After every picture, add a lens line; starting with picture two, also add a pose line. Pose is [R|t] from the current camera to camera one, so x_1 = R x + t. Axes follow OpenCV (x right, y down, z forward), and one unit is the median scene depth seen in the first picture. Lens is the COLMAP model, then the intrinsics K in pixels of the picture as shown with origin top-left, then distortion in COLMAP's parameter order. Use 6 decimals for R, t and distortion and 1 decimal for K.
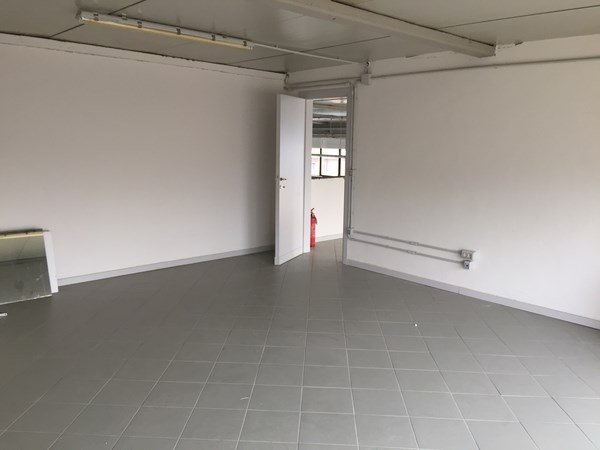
lens RADIAL K [[518.6, 0, 302.0], [0, 518.6, 225.1], [0, 0, 1]] dist [0.038469, -0.021745]
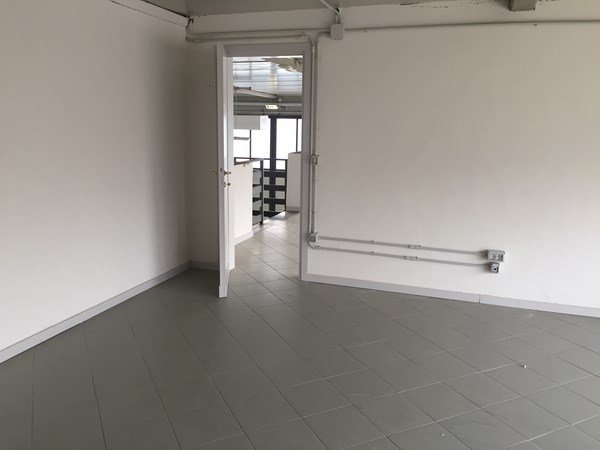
lens RADIAL K [[518.6, 0, 298.1], [0, 518.6, 224.8], [0, 0, 1]] dist [0.038469, -0.021745]
pose [[0.878309, -0.099452, 0.467635, -0.294532], [0.076898, 0.994777, 0.067129, -0.062480], [-0.471868, -0.022999, 0.881369, 0.368026]]
